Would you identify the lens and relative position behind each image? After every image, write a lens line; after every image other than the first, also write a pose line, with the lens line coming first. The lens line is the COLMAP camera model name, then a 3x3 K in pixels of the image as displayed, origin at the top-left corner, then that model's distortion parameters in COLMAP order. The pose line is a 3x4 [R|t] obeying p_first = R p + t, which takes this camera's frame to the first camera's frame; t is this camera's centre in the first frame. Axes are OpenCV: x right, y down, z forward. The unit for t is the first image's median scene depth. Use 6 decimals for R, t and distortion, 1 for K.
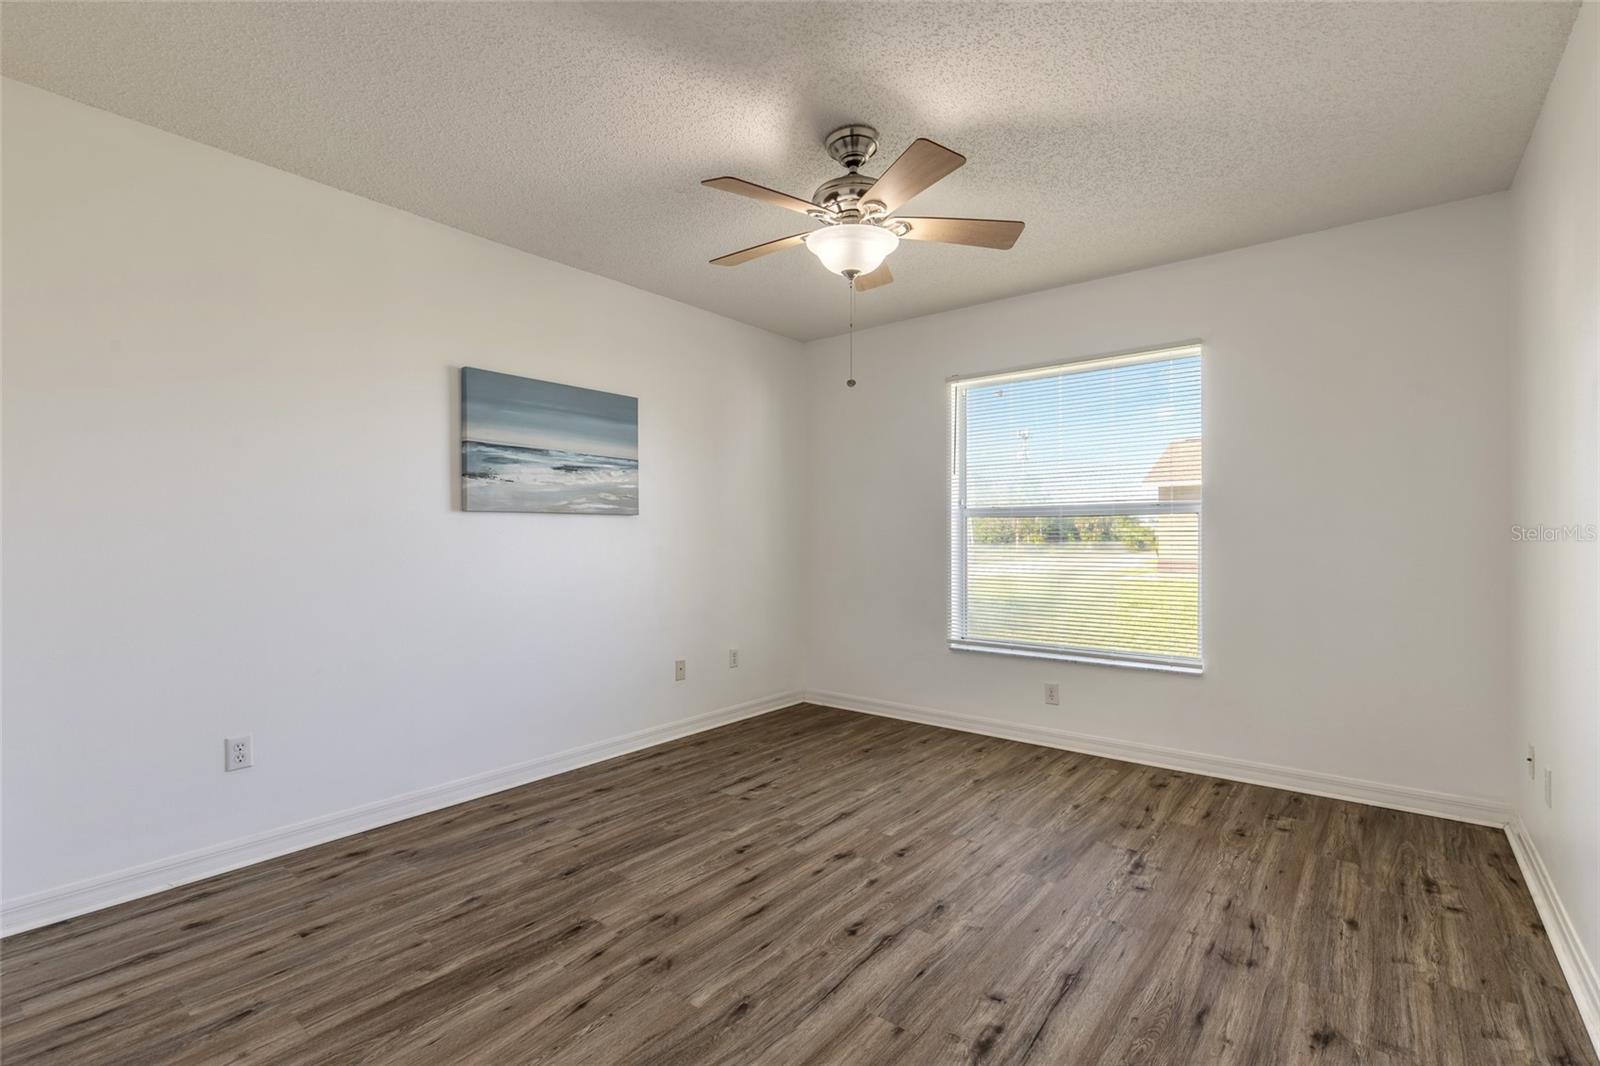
lens RADIAL K [[727.9, 0, 795.0], [0, 727.9, 537.3], [0, 0, 1]] dist [0.009911, -0.001103]
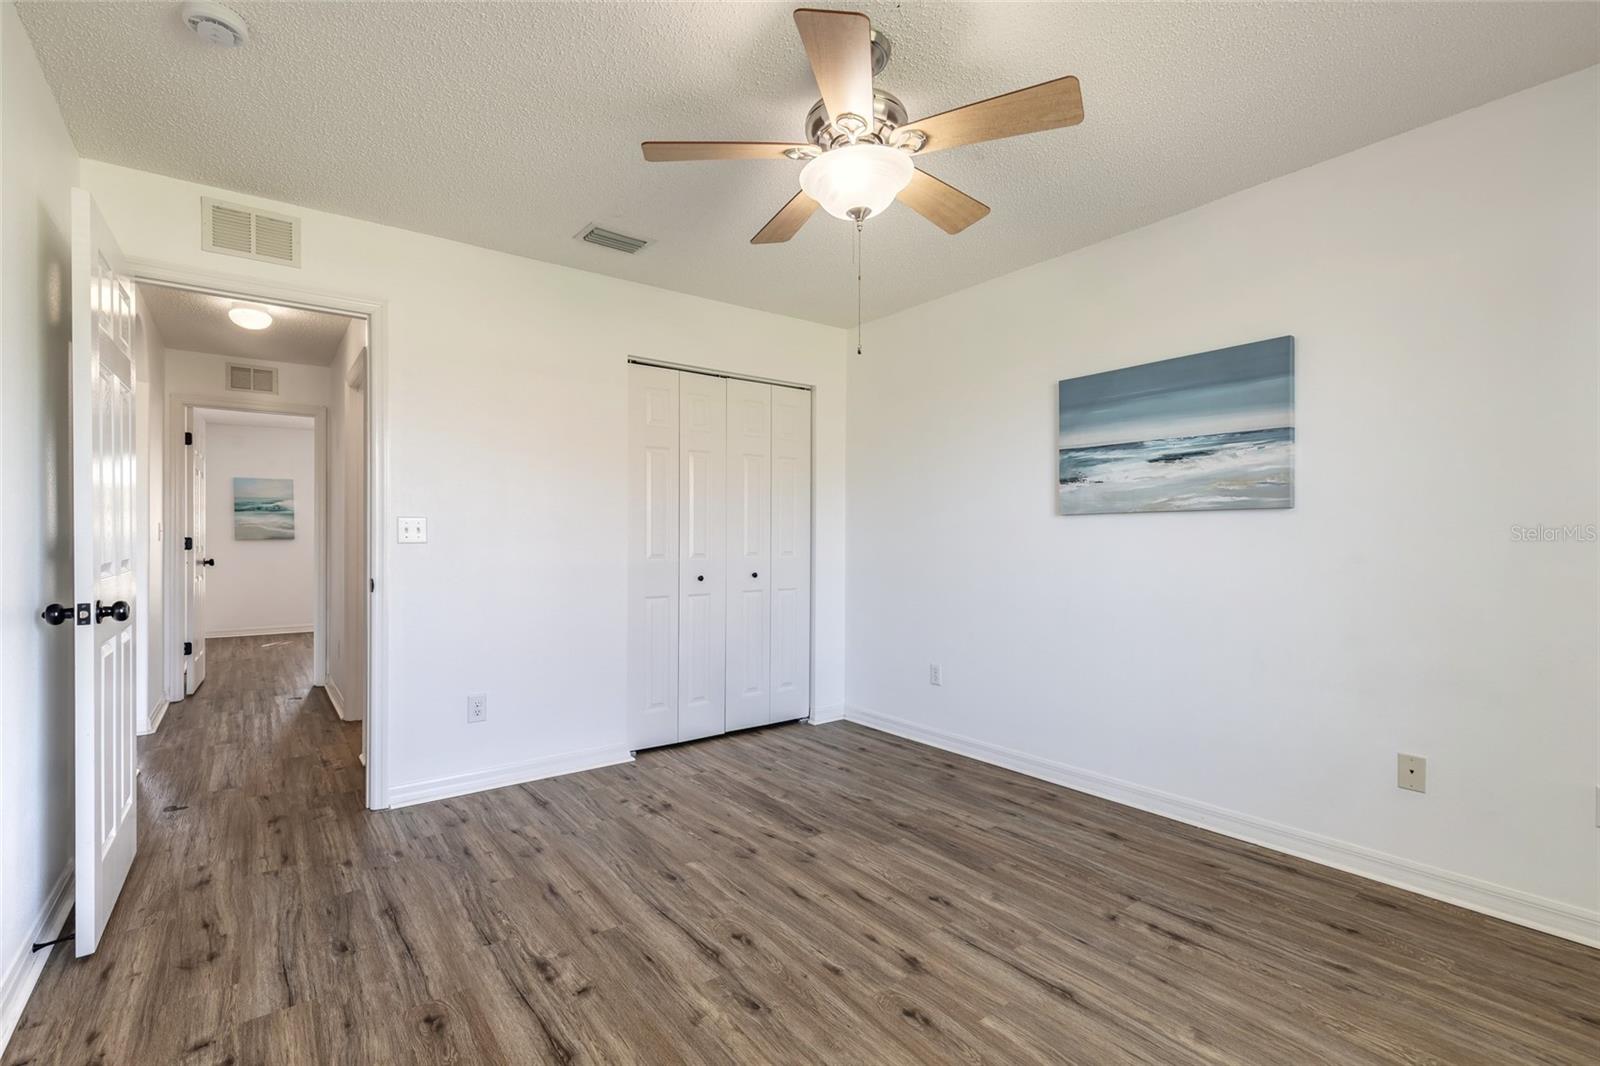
lens RADIAL K [[727.9, 0, 795.0], [0, 727.9, 537.3], [0, 0, 1]] dist [0.009911, -0.001103]
pose [[-0.248927, 0.000346, -0.968522, 0.725466], [-0.001545, 0.999999, 0.000754, -0.003759], [0.968521, 0.001684, -0.248926, 0.937559]]
